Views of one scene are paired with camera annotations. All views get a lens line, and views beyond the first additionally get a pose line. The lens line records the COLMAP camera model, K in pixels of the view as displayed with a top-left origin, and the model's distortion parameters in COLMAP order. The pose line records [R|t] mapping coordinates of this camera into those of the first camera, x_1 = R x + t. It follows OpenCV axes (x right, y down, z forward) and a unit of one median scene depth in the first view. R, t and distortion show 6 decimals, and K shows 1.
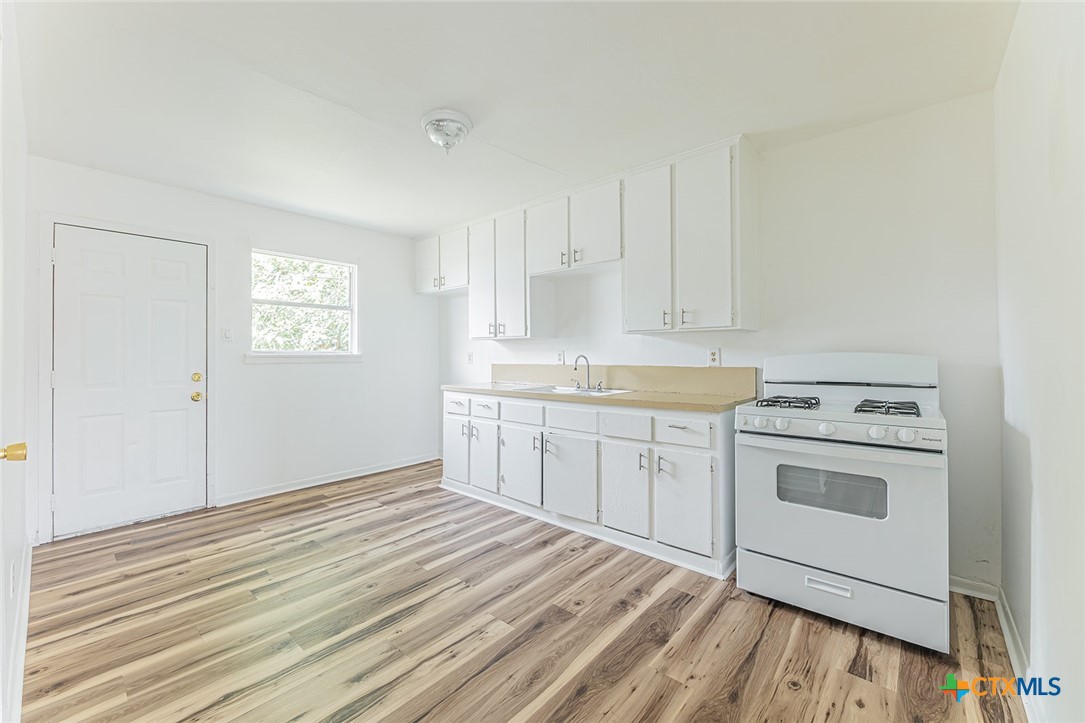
lens RADIAL K [[443.0, 0, 539.4], [0, 443.0, 353.3], [0, 0, 1]] dist [-0.000406, -0.002950]
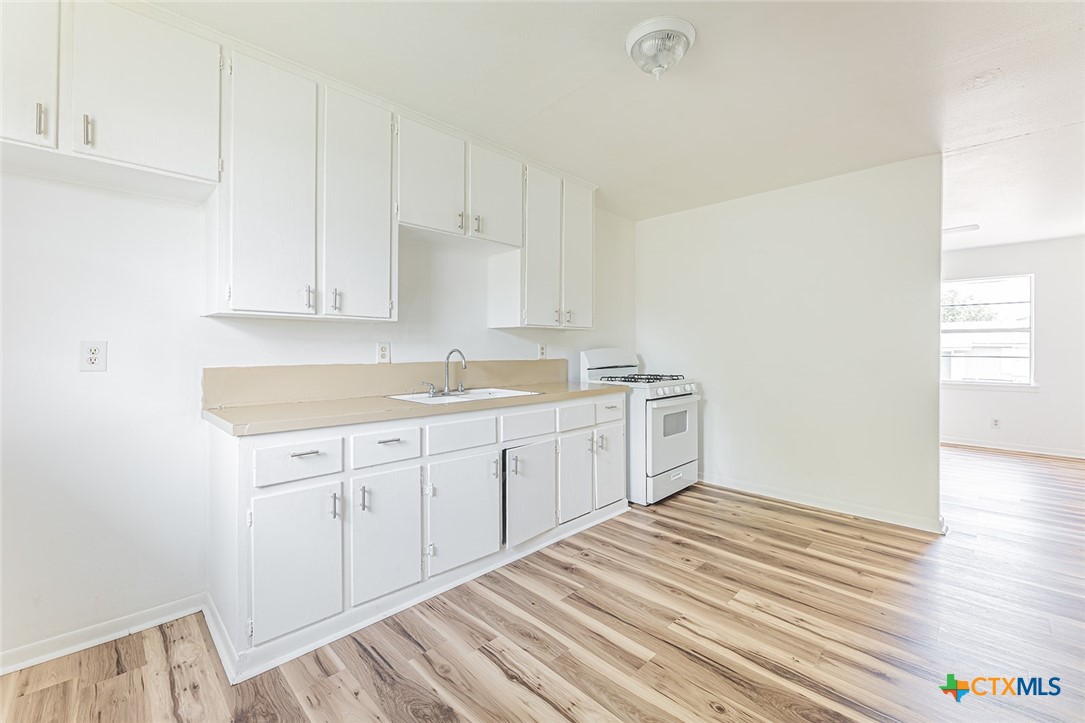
lens RADIAL K [[443.0, 0, 539.4], [0, 443.0, 353.3], [0, 0, 1]] dist [-0.000406, -0.002950]
pose [[0.066668, -0.006157, 0.997756, -0.887308], [-0.005085, 0.999966, 0.006510, 0.005984], [-0.997762, -0.005507, 0.066634, 1.048976]]
